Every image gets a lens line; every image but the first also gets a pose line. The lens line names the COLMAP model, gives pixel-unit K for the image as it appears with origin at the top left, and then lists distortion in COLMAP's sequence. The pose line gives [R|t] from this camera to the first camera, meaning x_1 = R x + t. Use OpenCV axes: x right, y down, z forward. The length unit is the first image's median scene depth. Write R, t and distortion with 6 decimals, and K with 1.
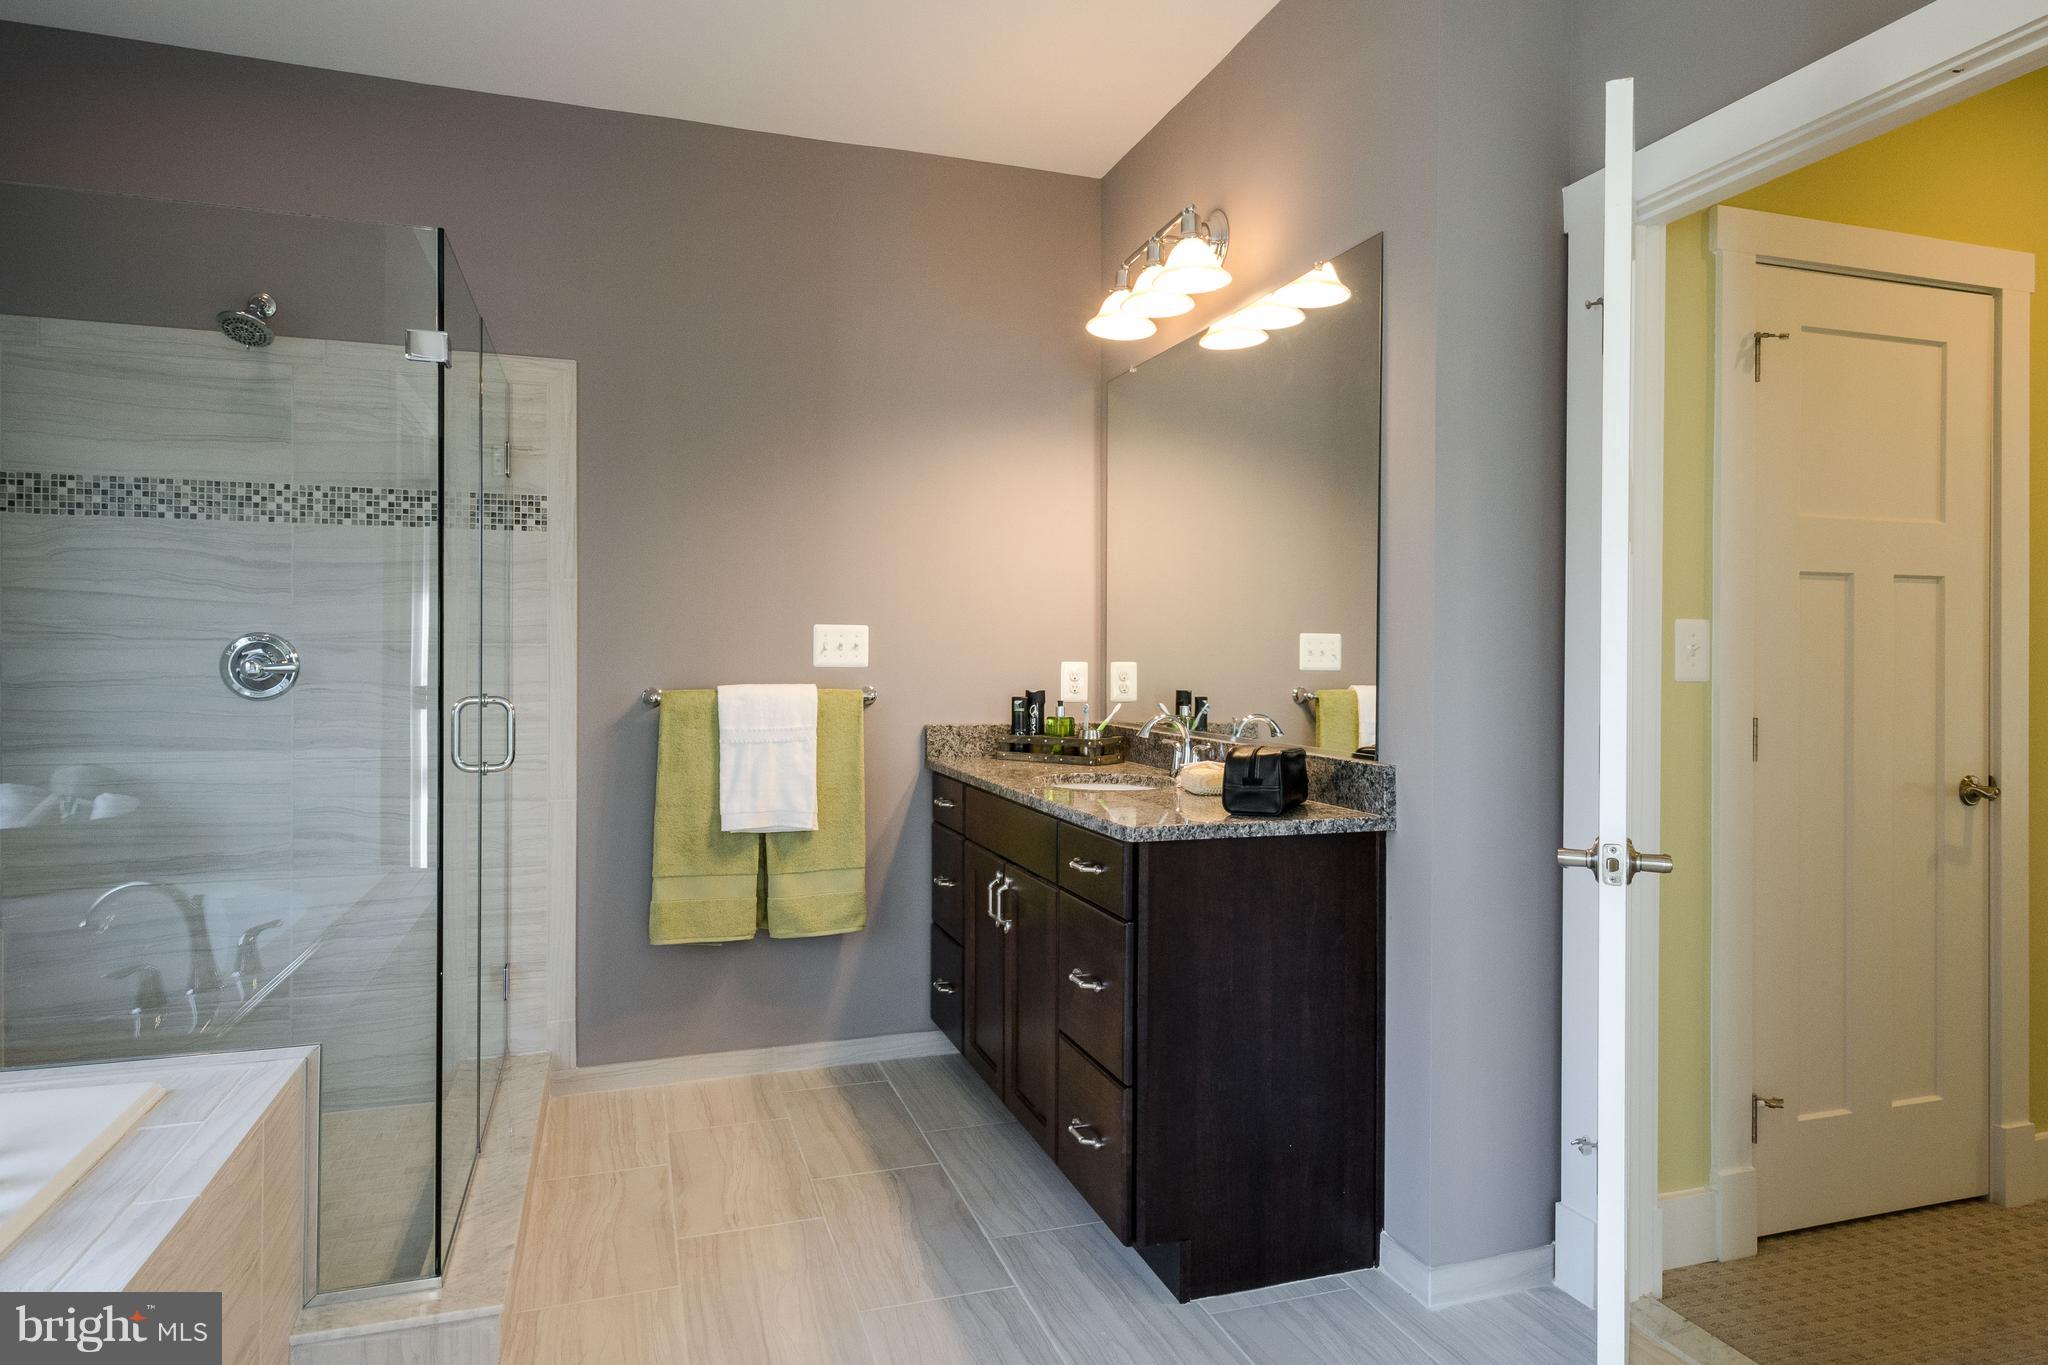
lens RADIAL K [[1265.8, 0, 1033.6], [0, 1265.8, 679.2], [0, 0, 1]] dist [0.001116, 0.000034]
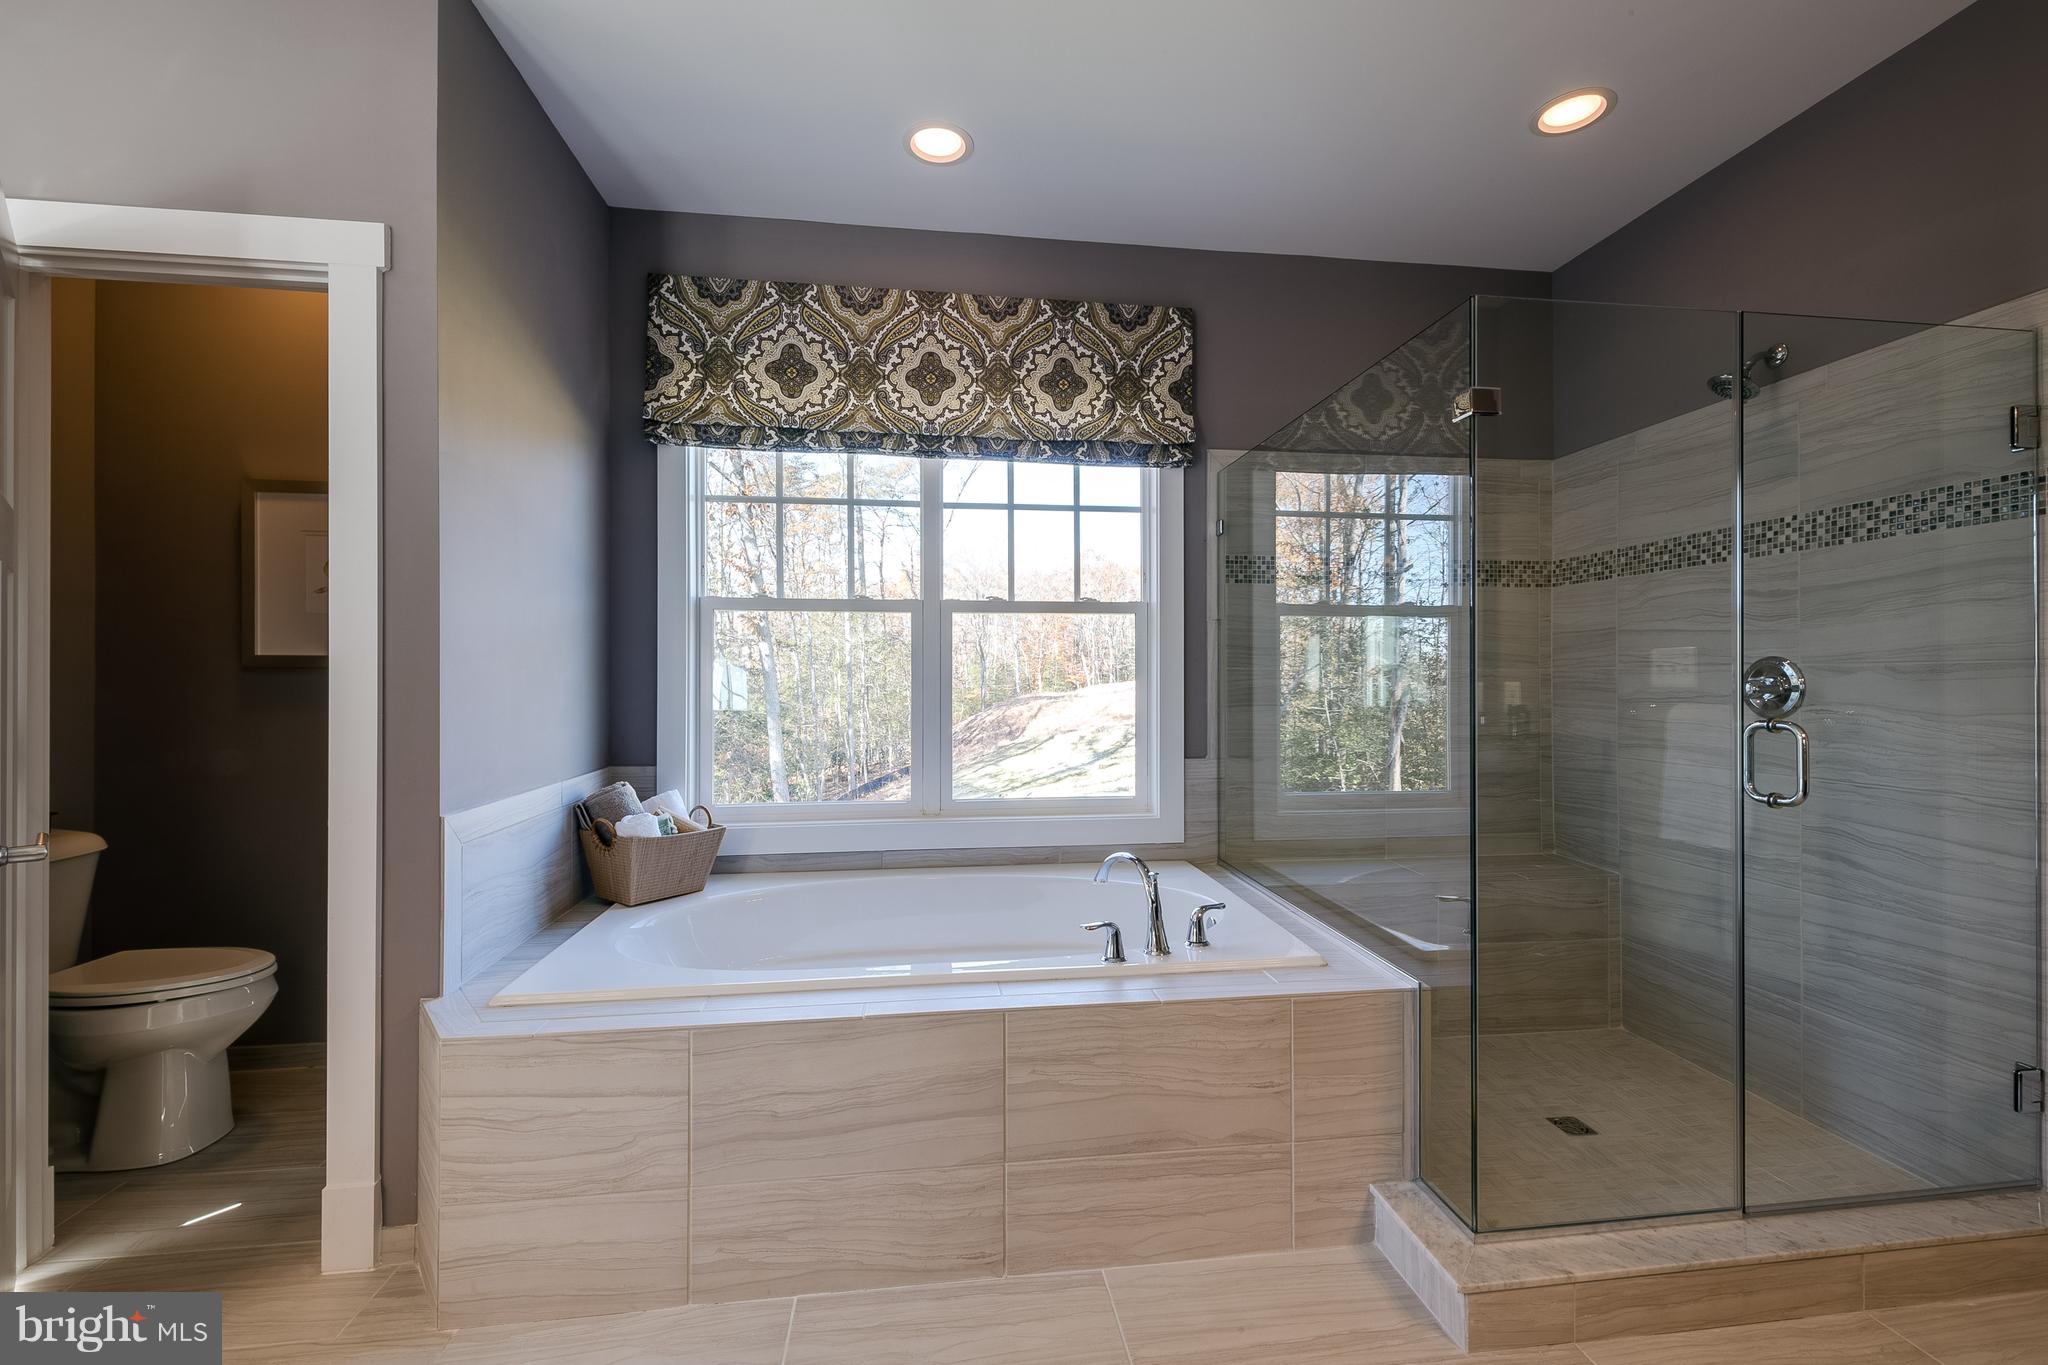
lens RADIAL K [[885.9, 0, 1042.9], [0, 885.9, 673.4], [0, 0, 1]] dist [0.004596, 0.000285]
pose [[-0.204876, -0.012880, -0.978703, 0.261993], [-0.015323, 0.999833, -0.009950, -0.005051], [0.978668, 0.012958, -0.205039, 0.537980]]
